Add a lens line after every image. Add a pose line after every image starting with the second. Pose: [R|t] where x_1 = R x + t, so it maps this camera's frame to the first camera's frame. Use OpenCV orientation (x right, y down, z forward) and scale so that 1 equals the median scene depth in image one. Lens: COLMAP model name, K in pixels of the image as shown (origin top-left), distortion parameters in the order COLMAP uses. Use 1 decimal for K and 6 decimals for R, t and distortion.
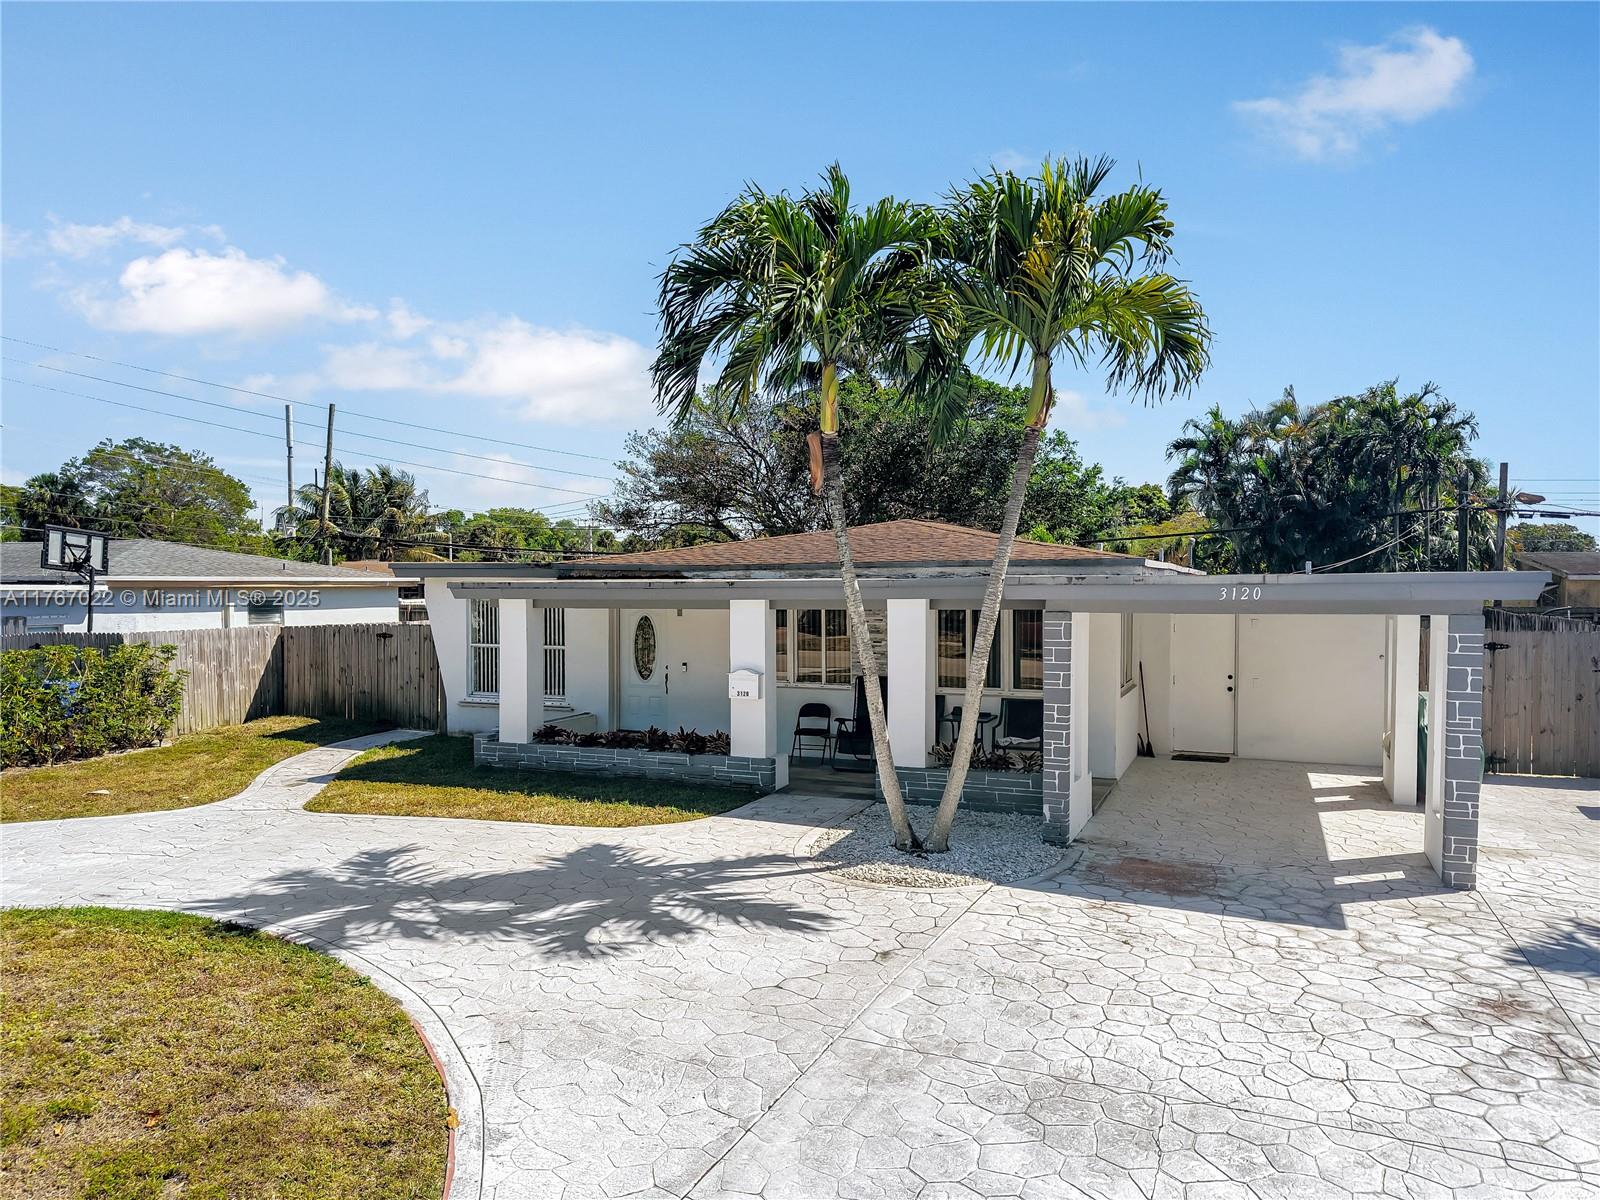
lens RADIAL K [[1066.3, 0, 800.0], [0, 1066.3, 600.0], [0, 0, 1]] dist [0.032696, -0.033470]
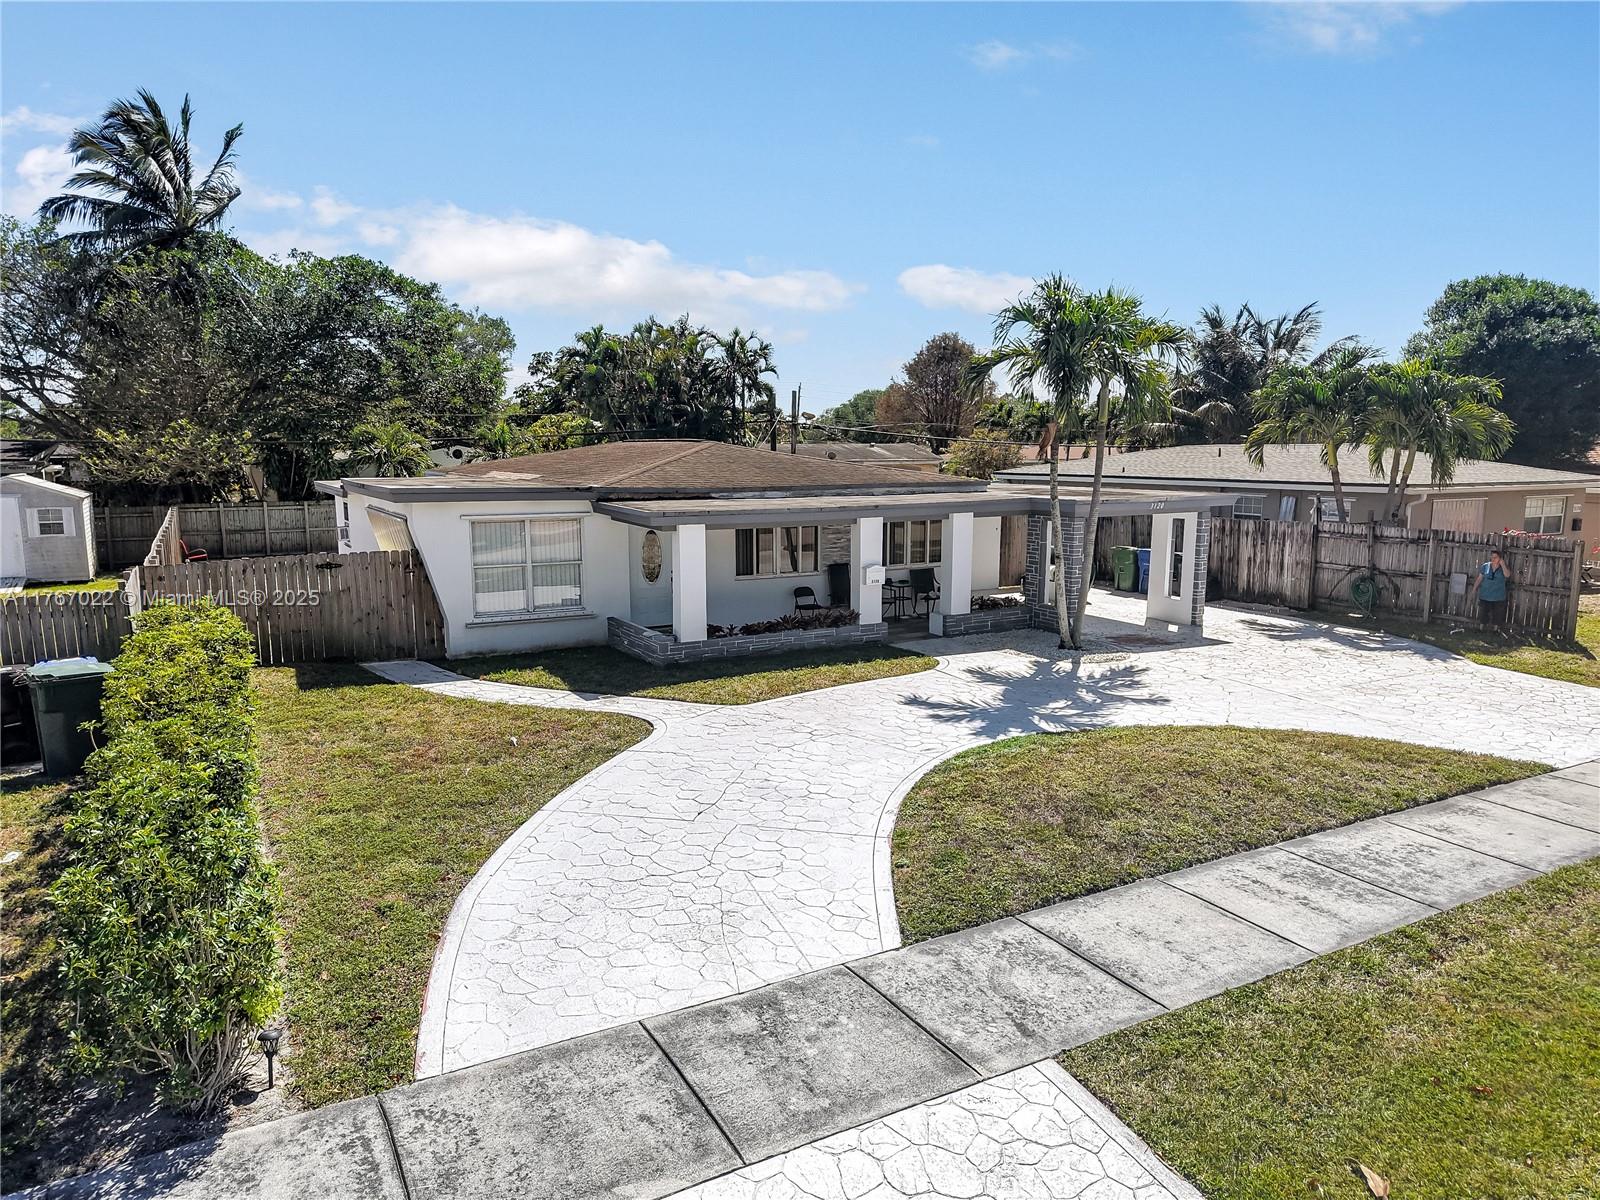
lens RADIAL K [[1066.3, 0, 800.0], [0, 1066.3, 600.0], [0, 0, 1]] dist [0.032696, -0.033470]
pose [[0.603210, -0.110976, 0.789824, -1.729142], [0.009614, 0.991213, 0.131929, -0.108916], [-0.797525, -0.071987, 0.598976, 0.266687]]
